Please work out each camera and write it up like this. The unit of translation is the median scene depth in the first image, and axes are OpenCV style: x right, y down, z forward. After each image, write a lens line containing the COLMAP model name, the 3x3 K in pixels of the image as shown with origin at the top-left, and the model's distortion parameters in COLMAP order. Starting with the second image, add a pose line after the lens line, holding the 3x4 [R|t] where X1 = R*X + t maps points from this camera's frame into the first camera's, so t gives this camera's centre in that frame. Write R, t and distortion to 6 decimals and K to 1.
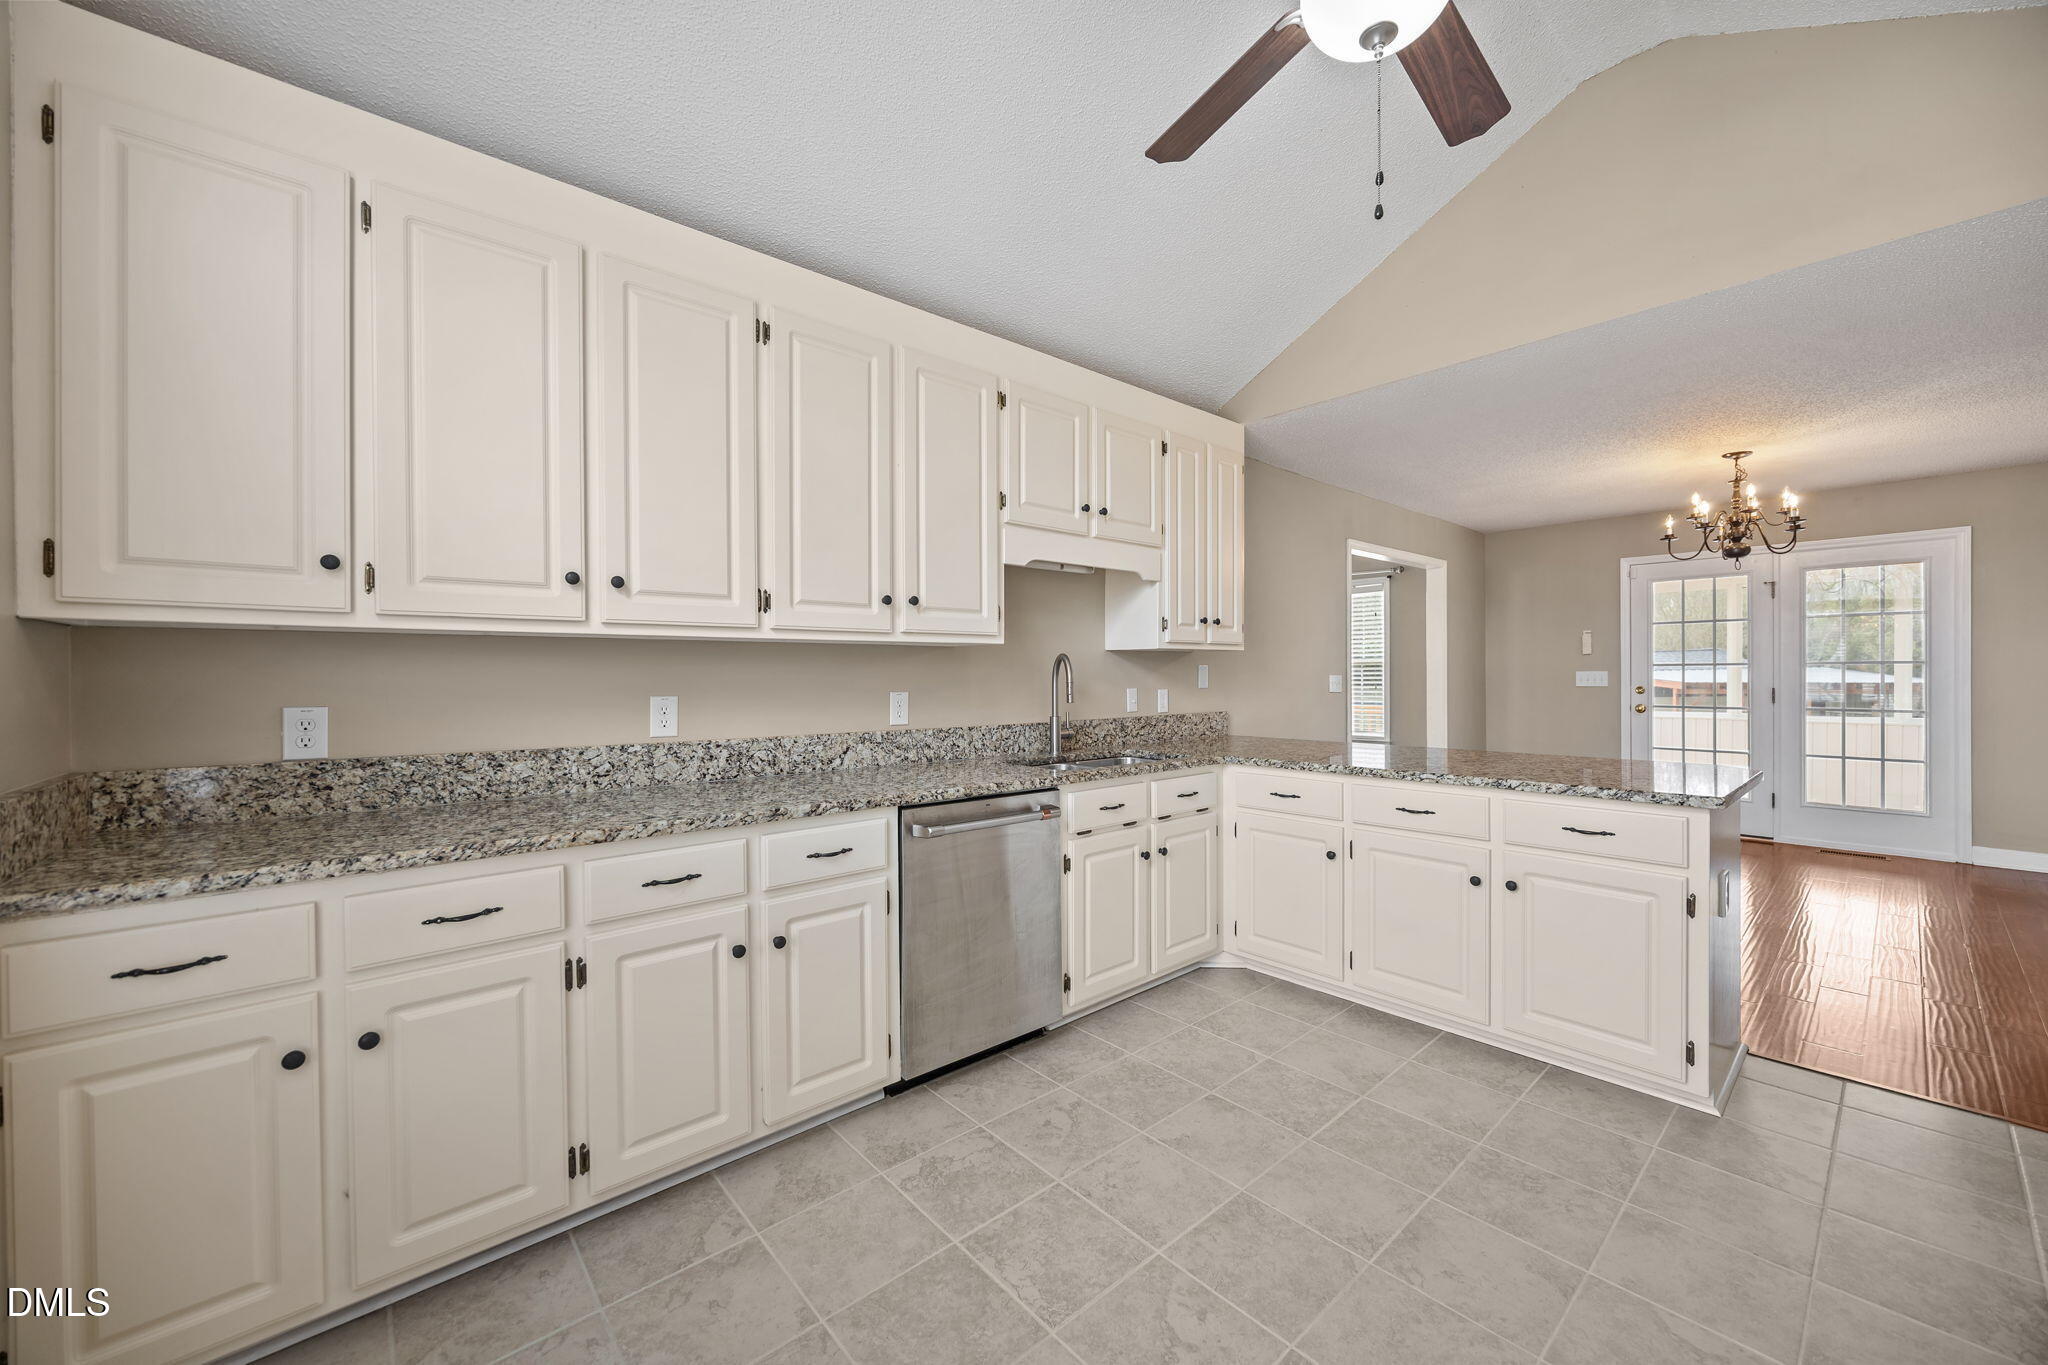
lens RADIAL K [[777.8, 0, 1031.2], [0, 777.8, 678.4], [0, 0, 1]] dist [-0.006485, -0.000111]
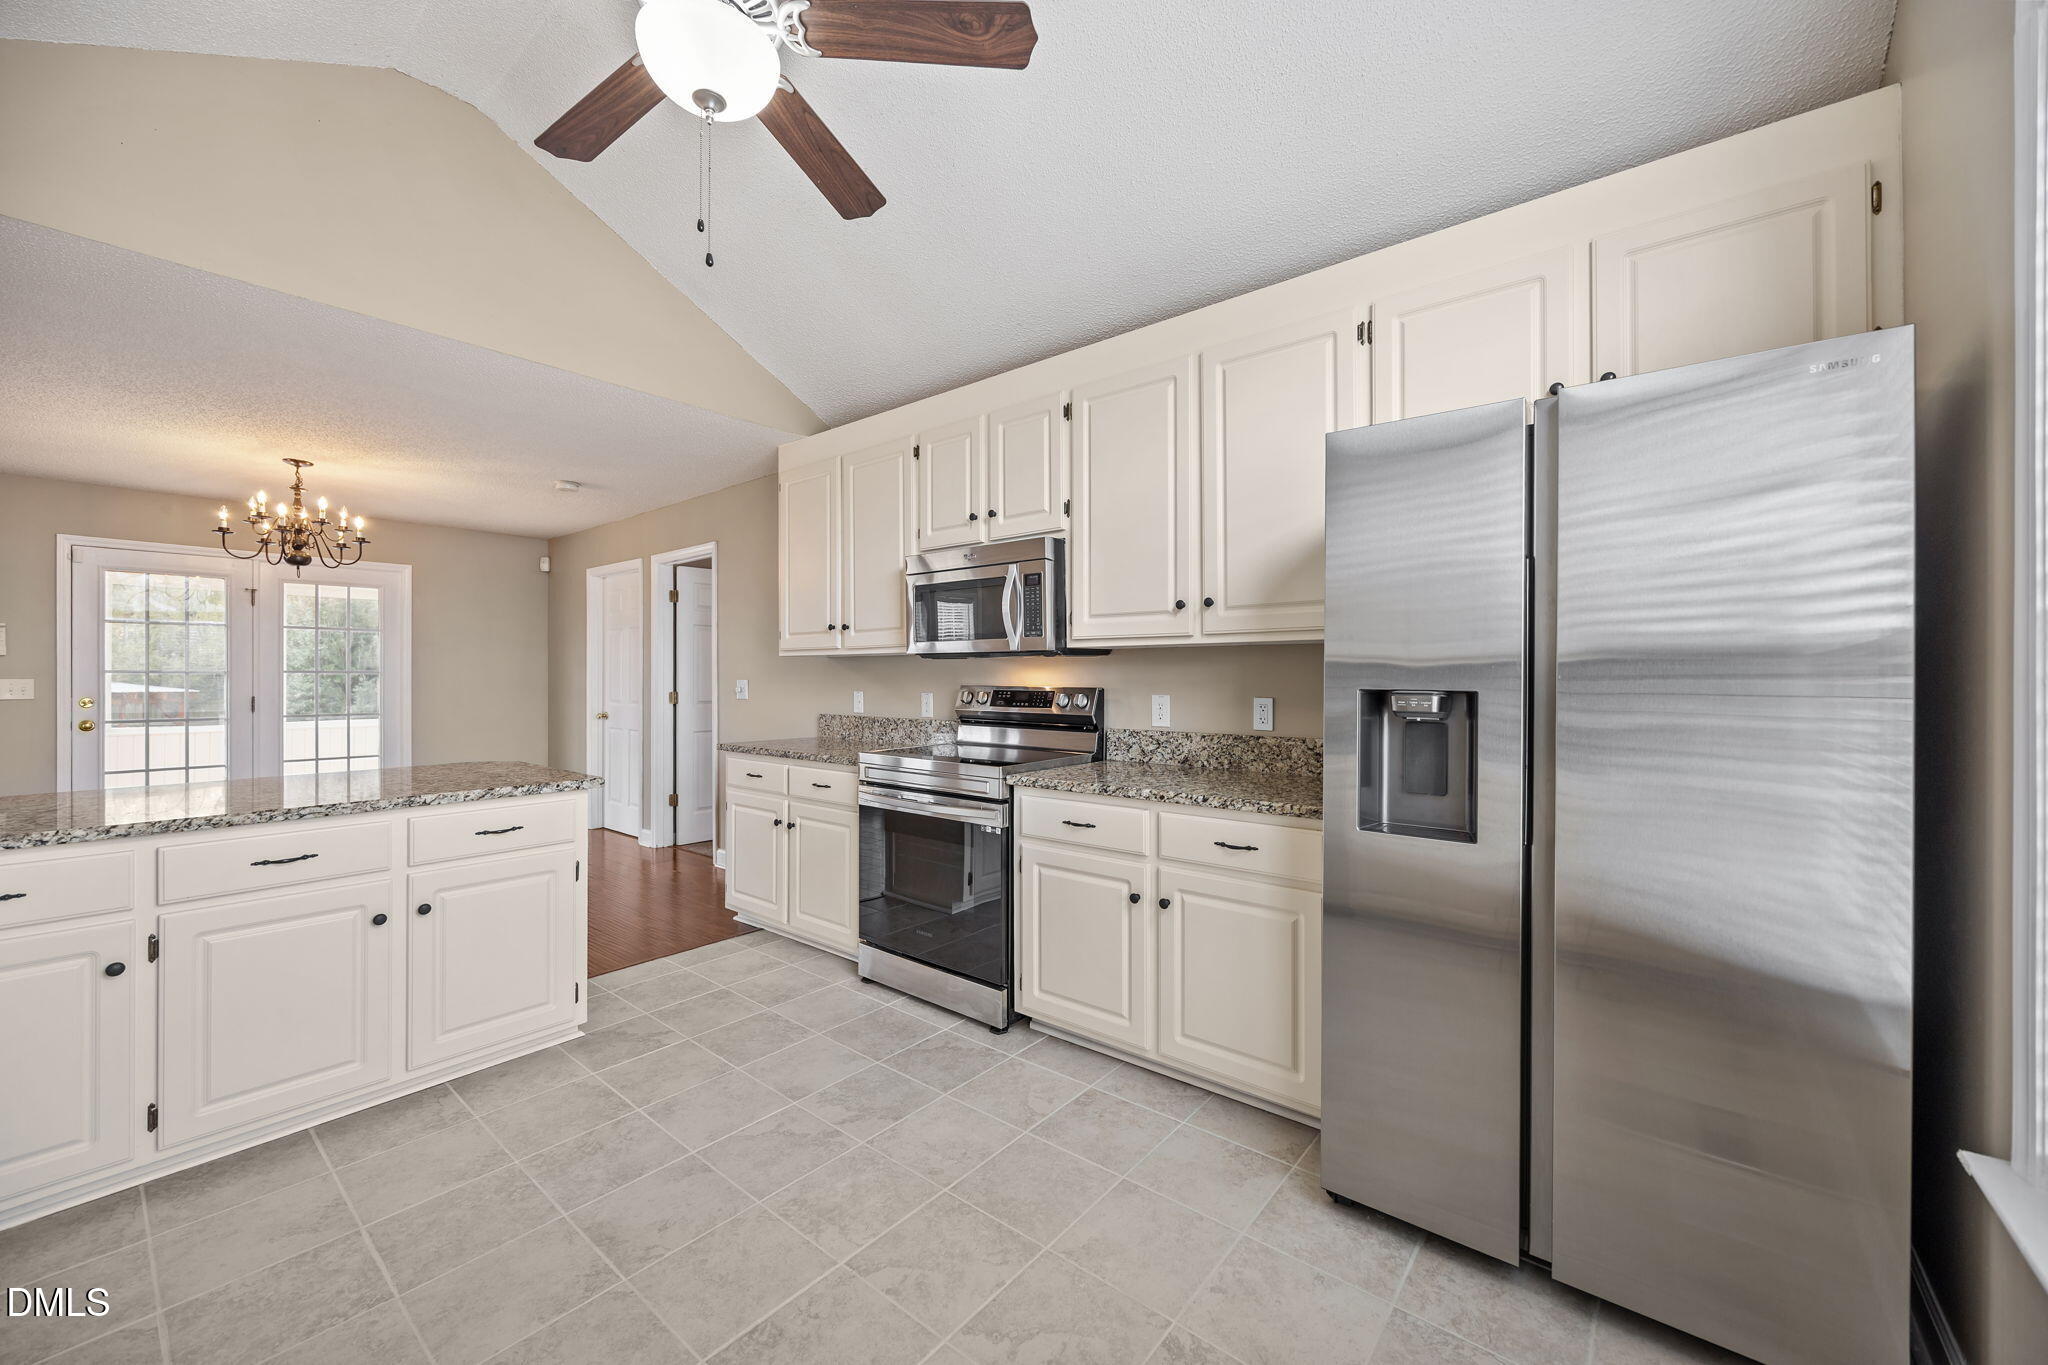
lens RADIAL K [[777.8, 0, 1029.1], [0, 777.8, 675.8], [0, 0, 1]] dist [-0.006485, -0.000111]
pose [[-0.171930, 0.008726, 0.985071, -0.333772], [0.006926, 0.999947, -0.007649, 0.000179], [-0.985085, 0.005508, -0.171981, 0.353825]]
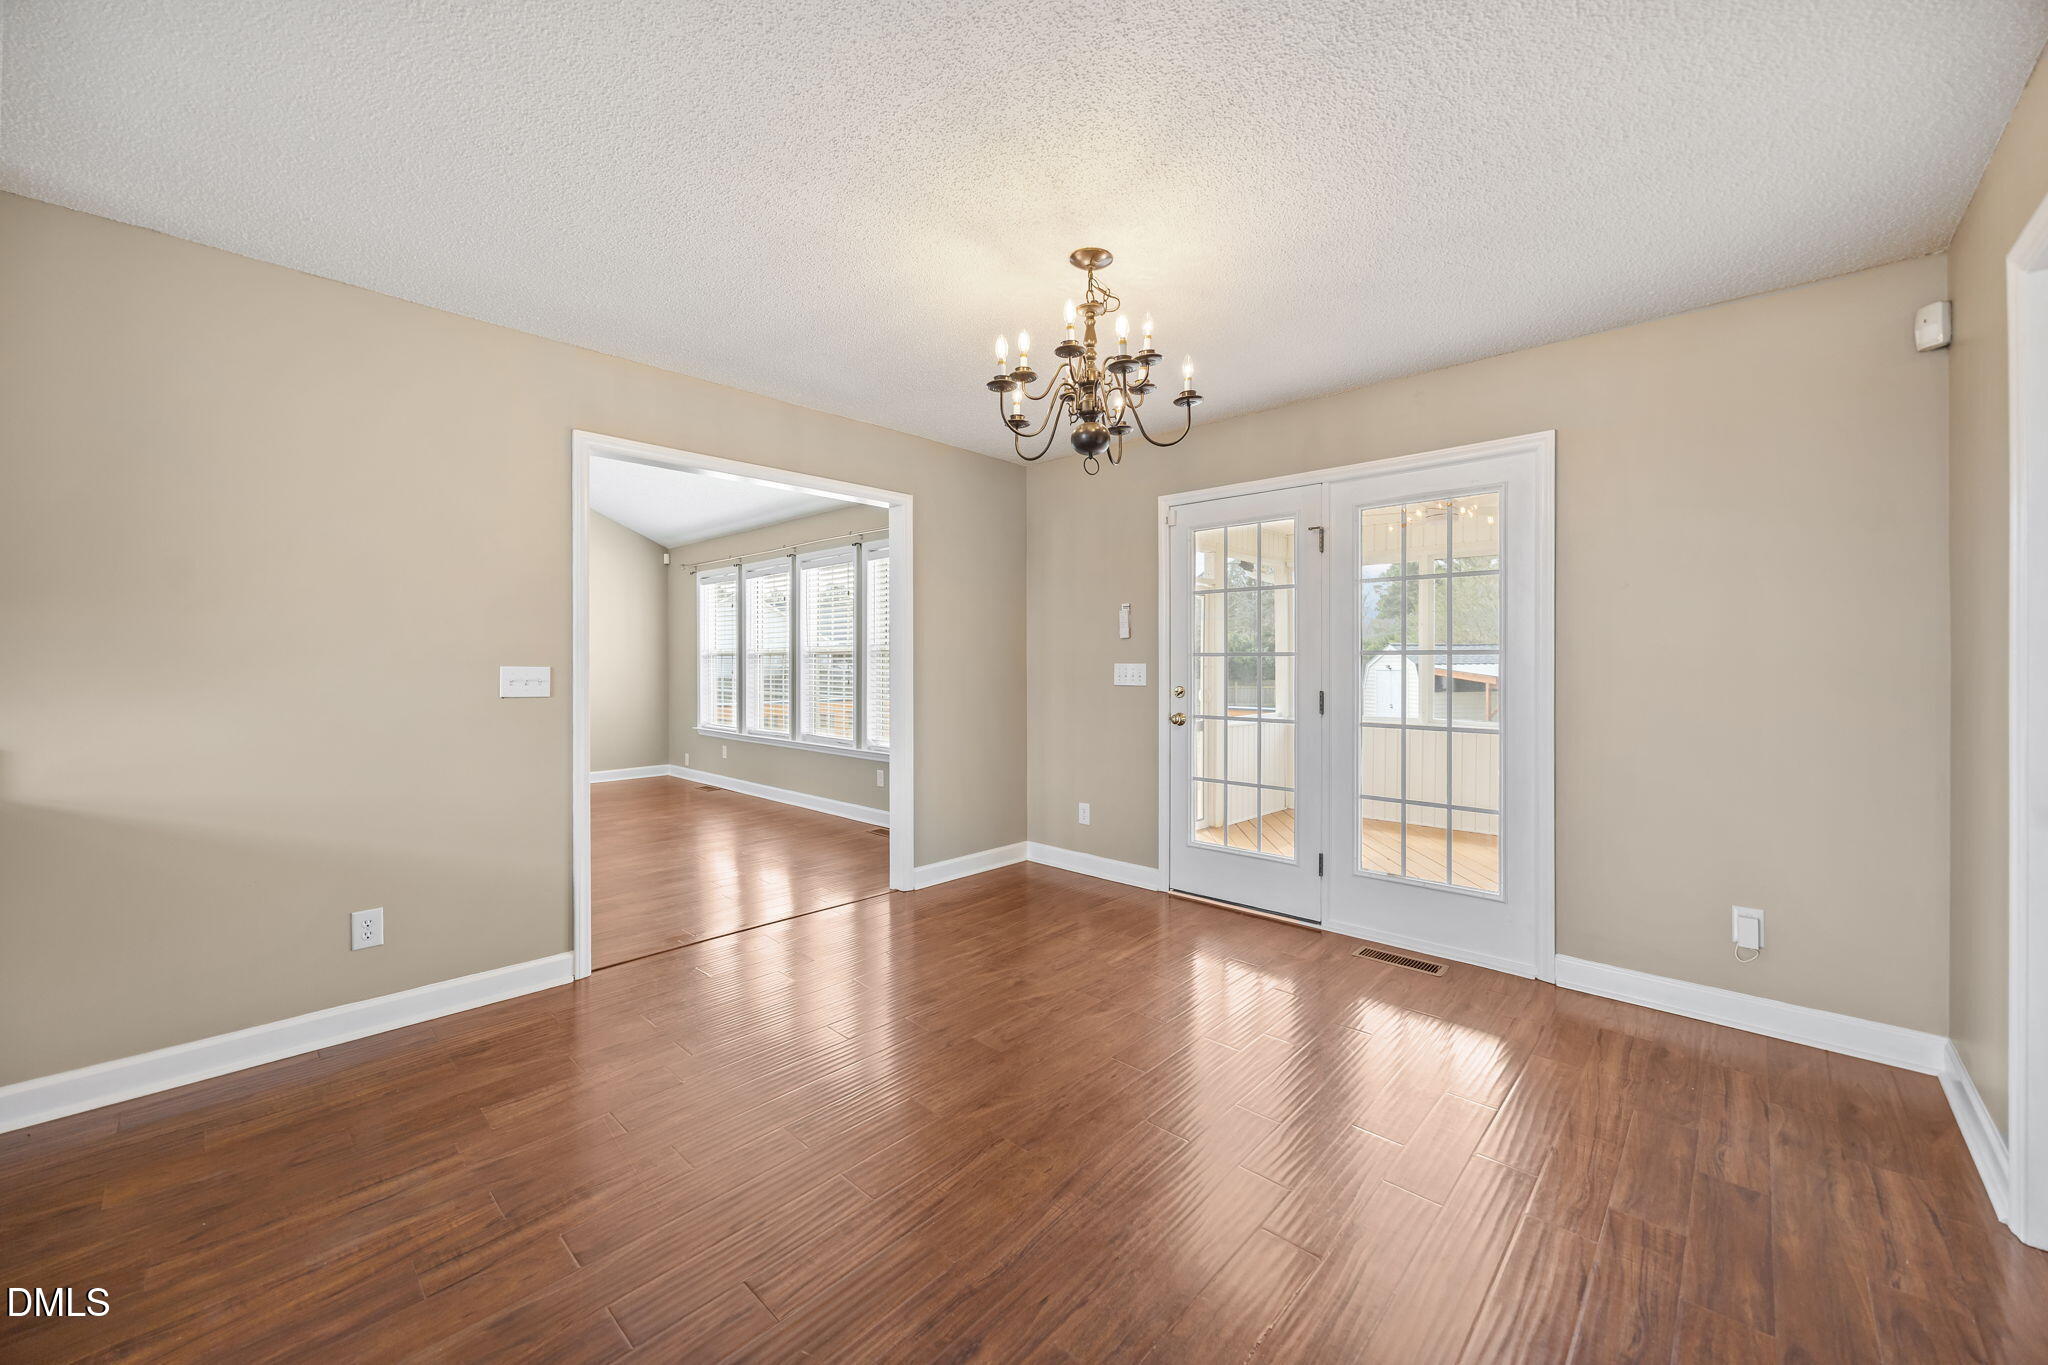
lens RADIAL K [[777.8, 0, 1030.3], [0, 777.8, 669.6], [0, 0, 1]] dist [-0.006485, -0.000111]
pose [[0.995451, 0.004667, 0.095158, 1.196808], [-0.004823, 0.999987, 0.001410, -0.009838], [-0.095151, -0.001862, 0.995461, 0.686141]]
